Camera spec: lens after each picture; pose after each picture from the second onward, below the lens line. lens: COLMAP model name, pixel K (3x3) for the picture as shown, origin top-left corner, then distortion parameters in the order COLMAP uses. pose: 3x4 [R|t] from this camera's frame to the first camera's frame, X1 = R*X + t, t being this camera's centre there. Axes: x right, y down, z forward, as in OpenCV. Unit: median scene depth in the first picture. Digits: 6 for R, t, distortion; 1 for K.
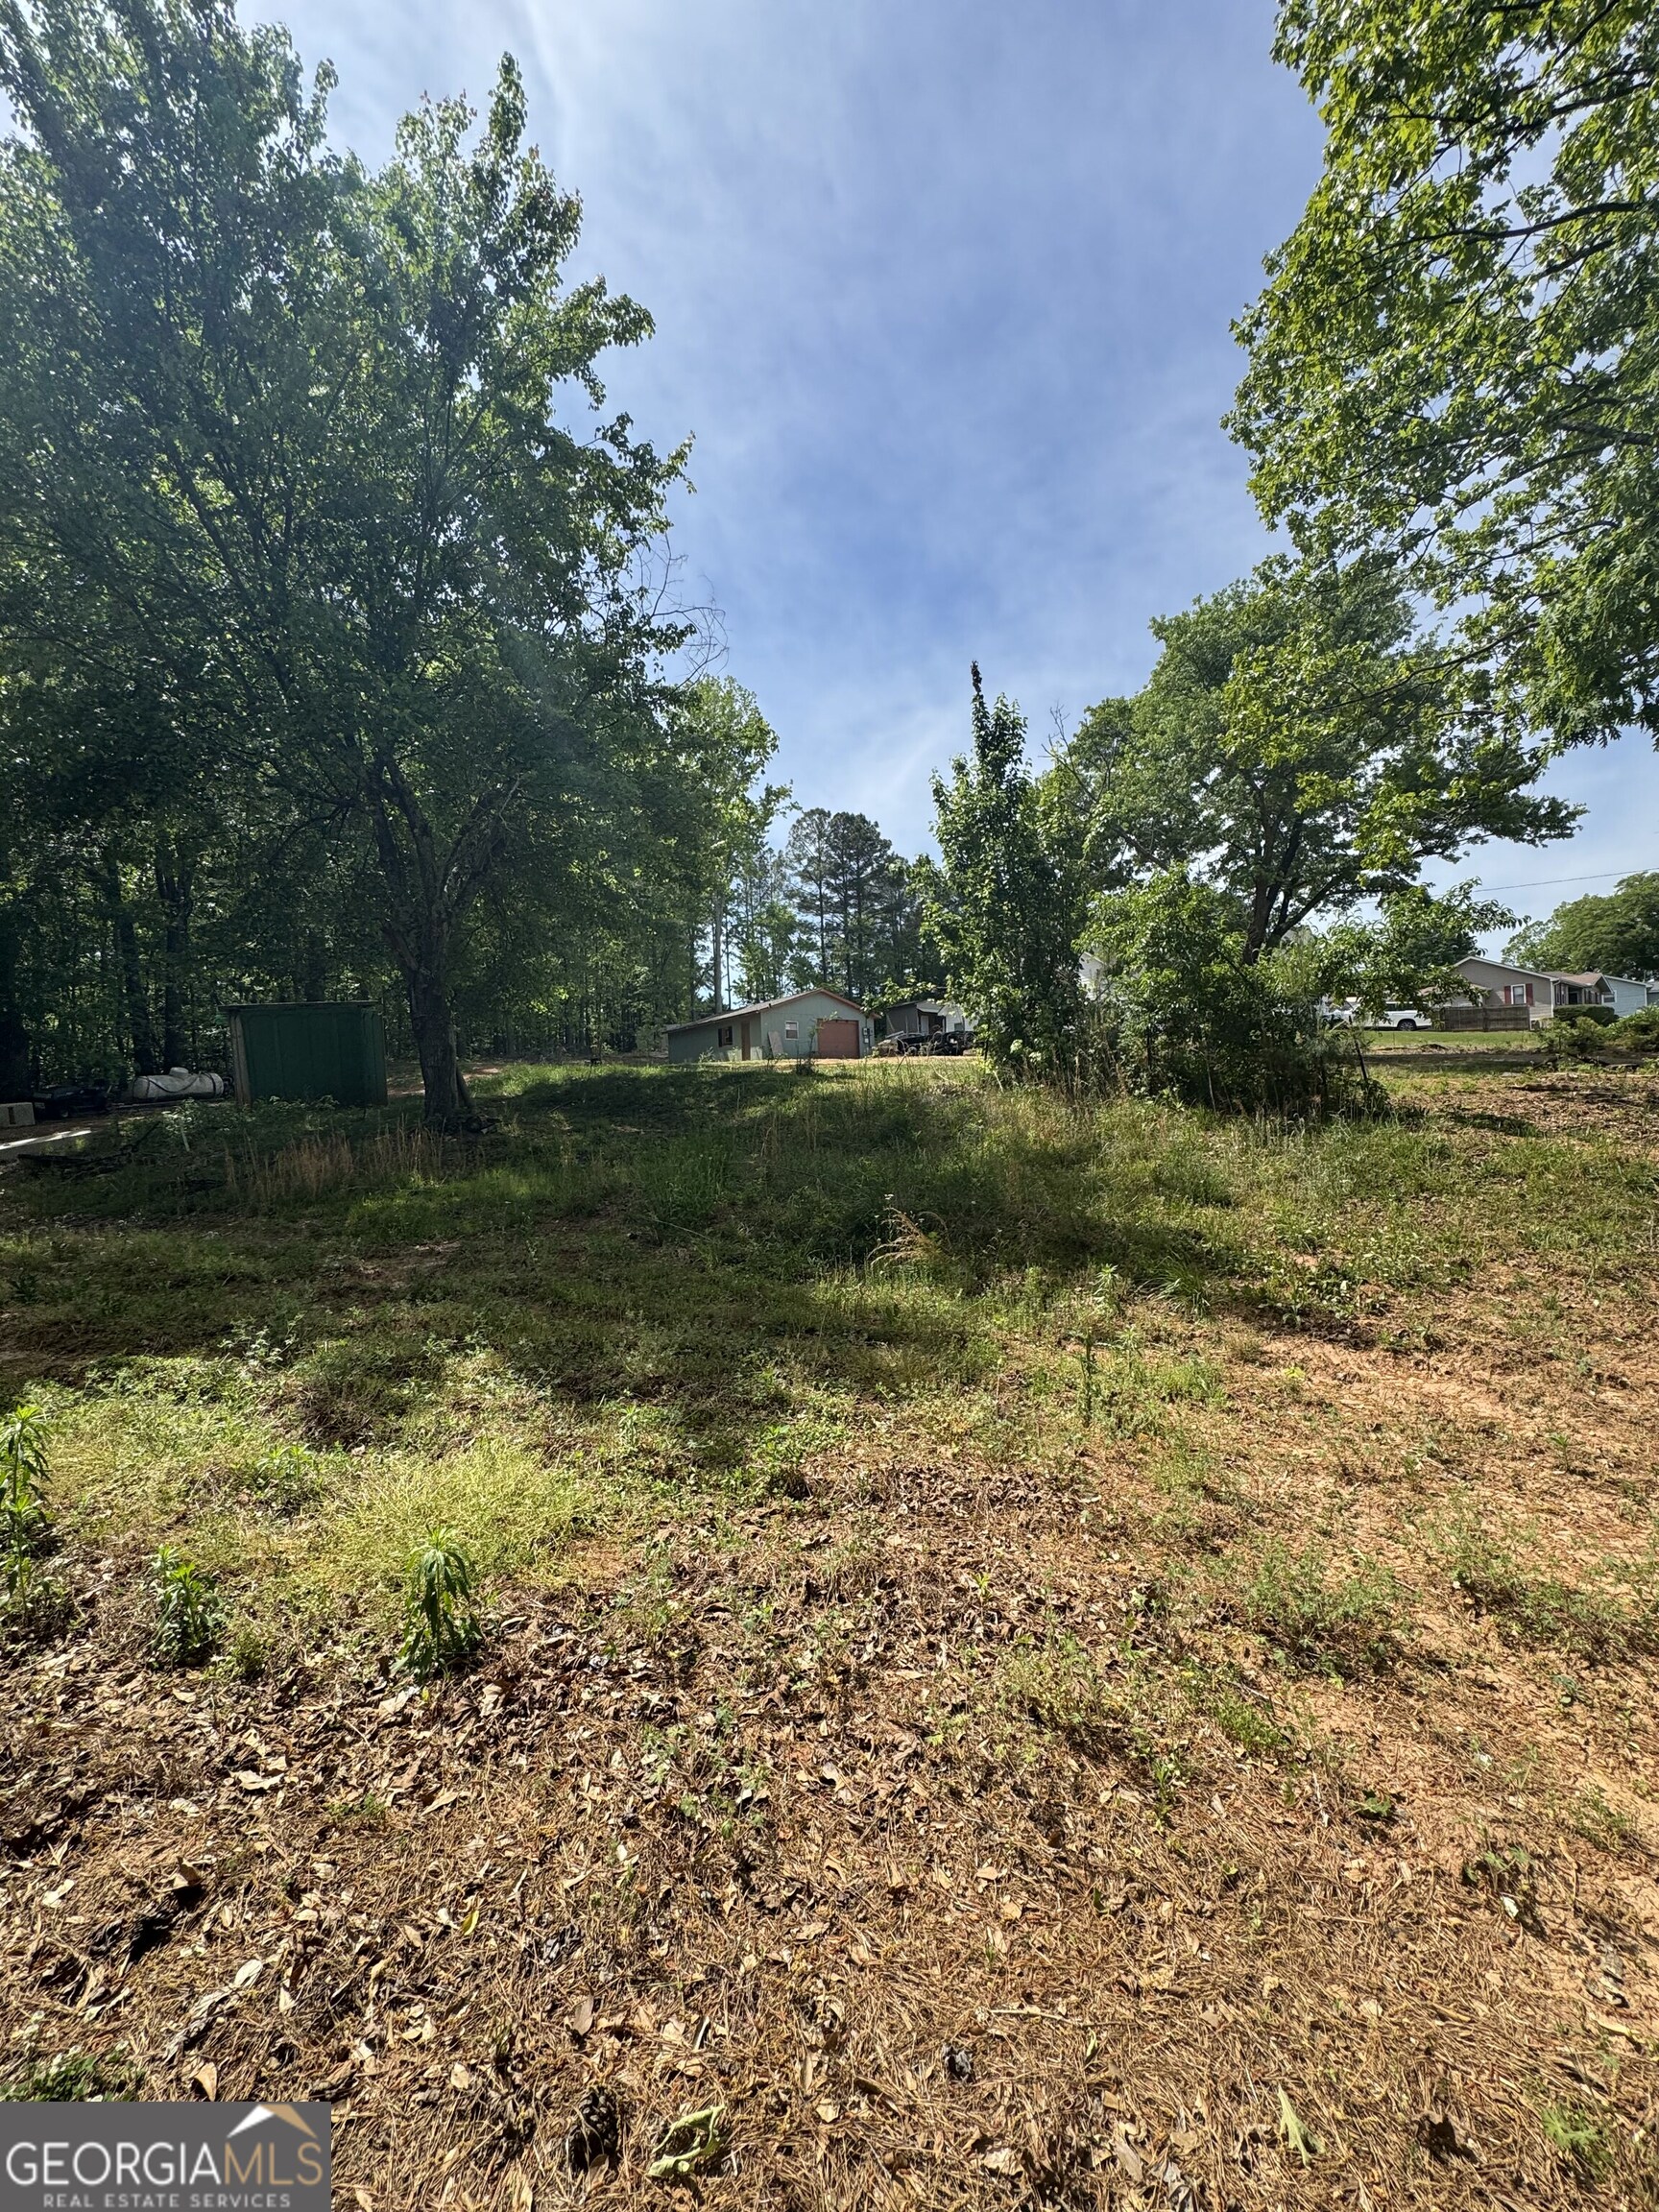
lens RADIAL K [[872.9, 0, 829.5], [0, 872.9, 1105.2], [0, 0, 1]] dist [-0.003179, 0.000603]
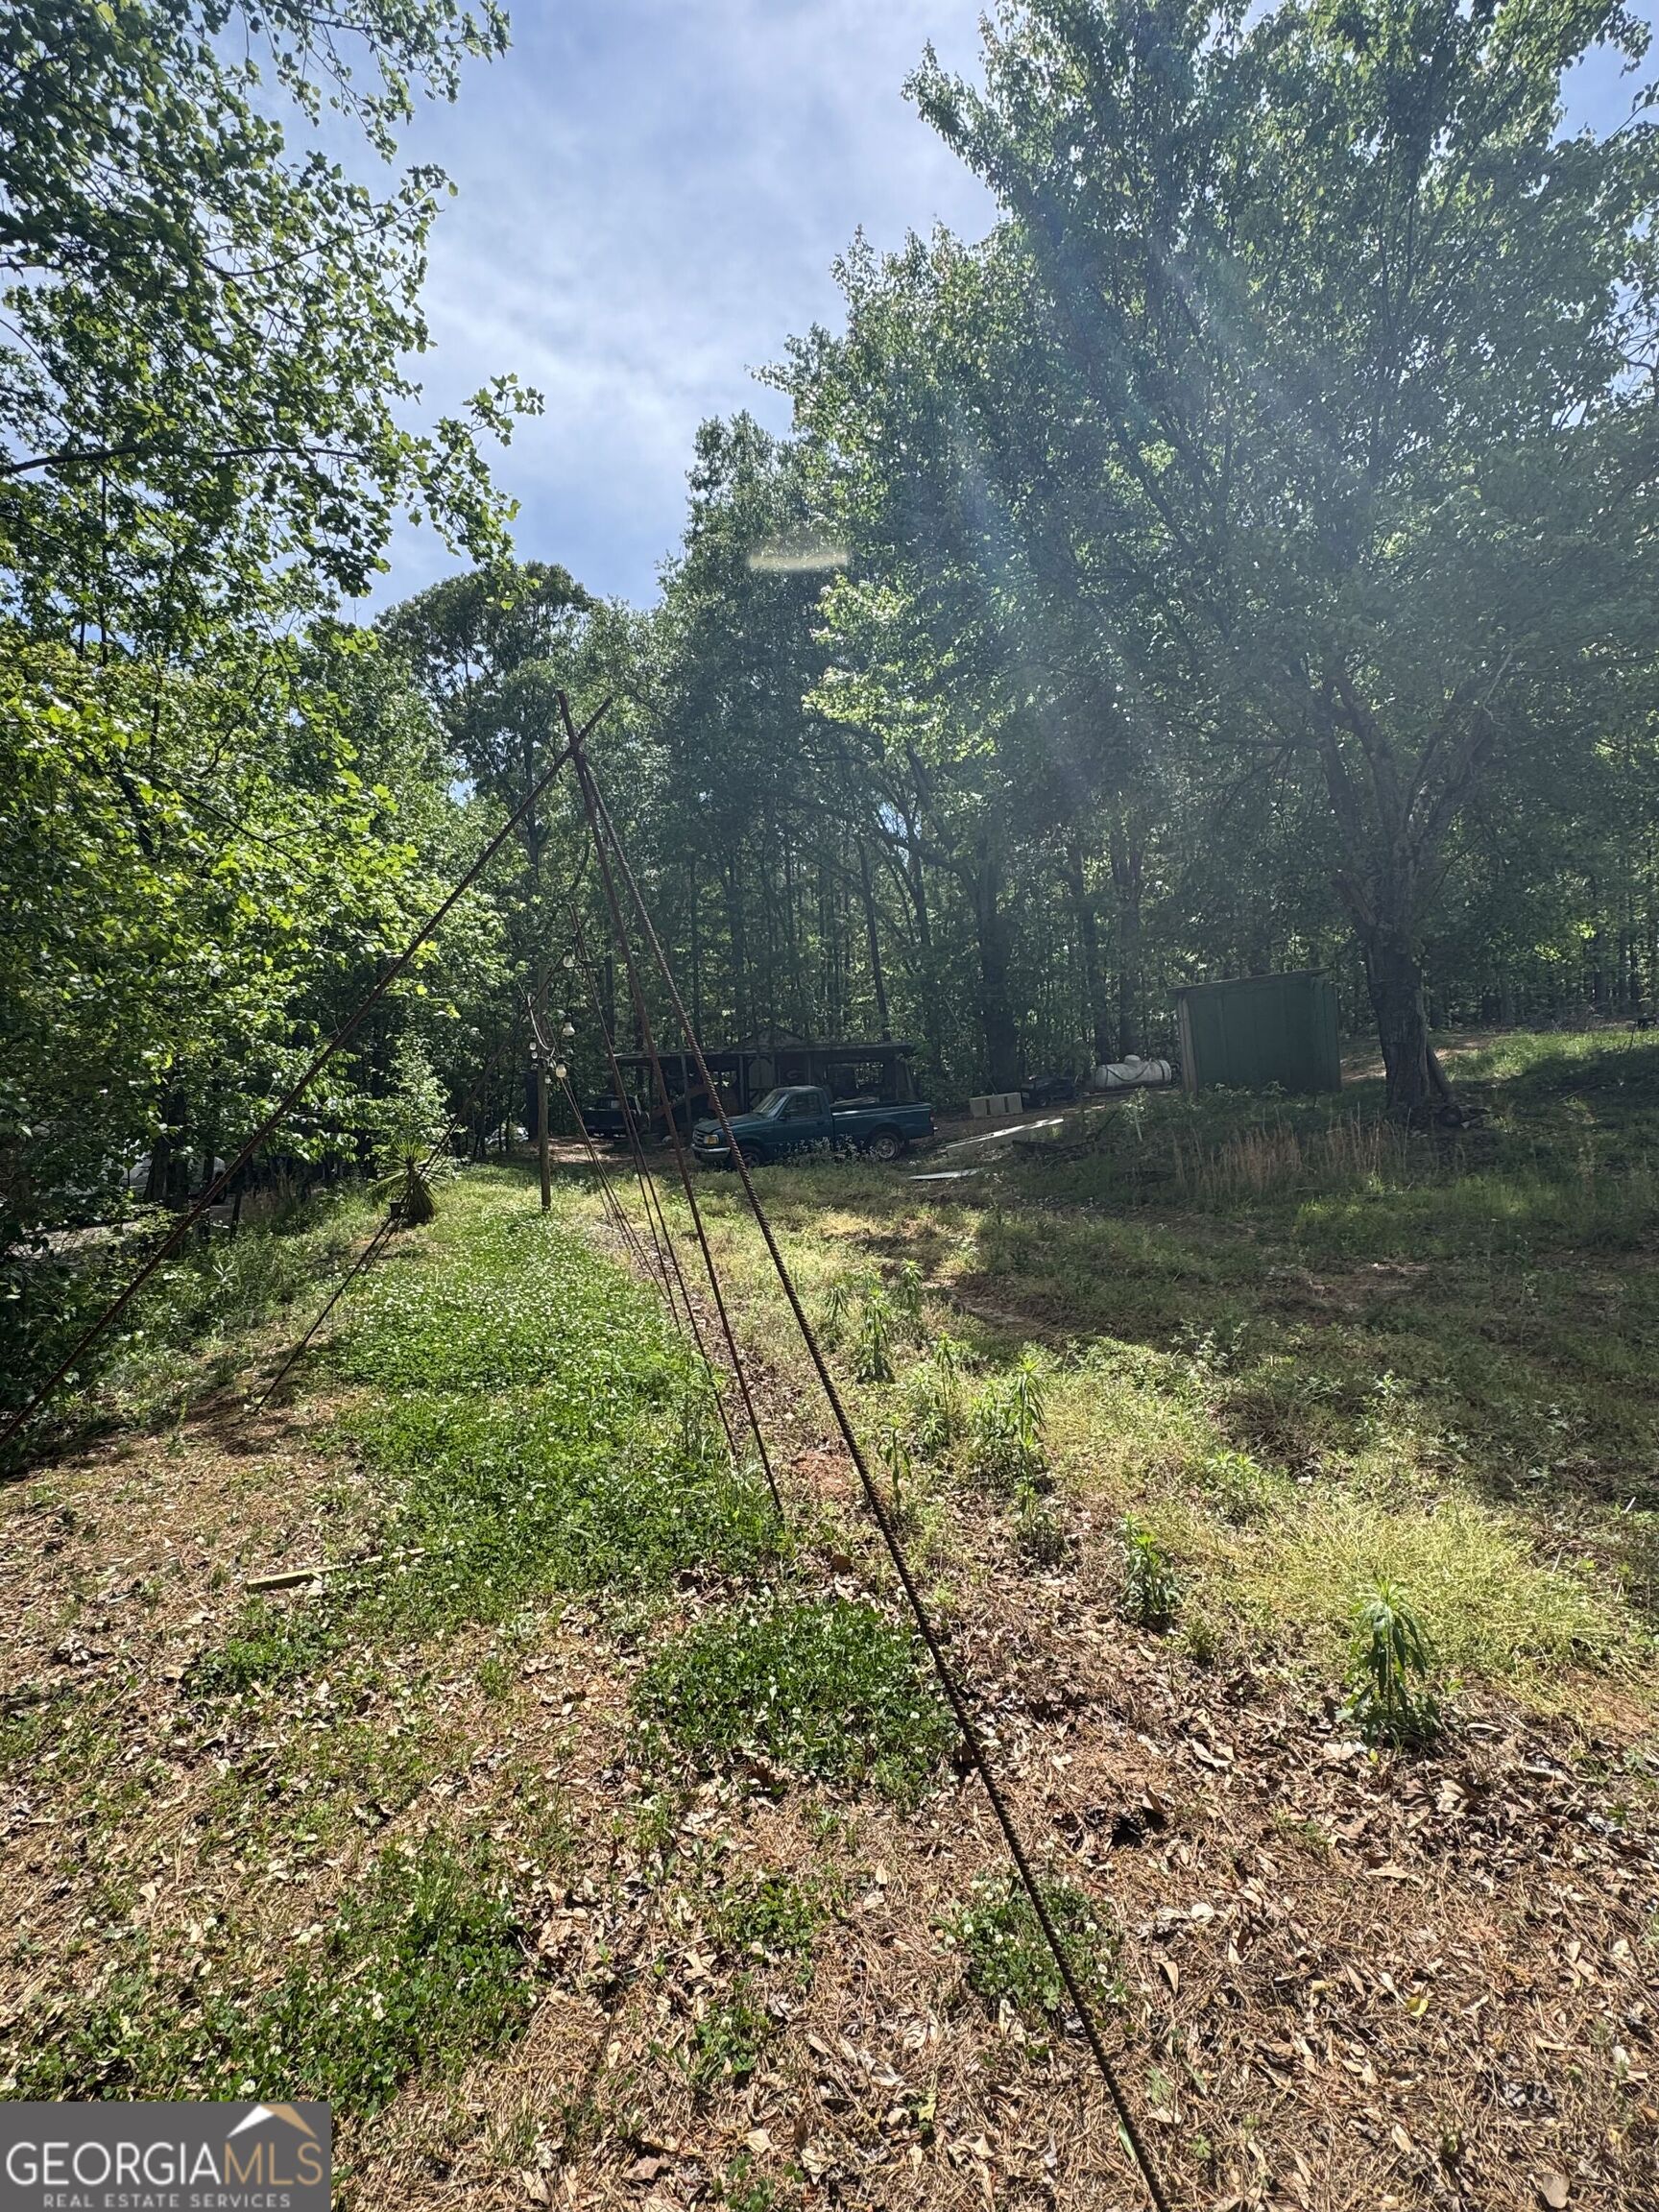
lens RADIAL K [[1091.7, 0, 828.4], [0, 1091.7, 1102.4], [0, 0, 1]] dist [0.001432, 0.001489]
pose [[0.612429, -0.001812, -0.790524, 0.073374], [0.012085, 0.999902, 0.007071, -0.013438], [0.790433, -0.013884, 0.612391, -0.110075]]
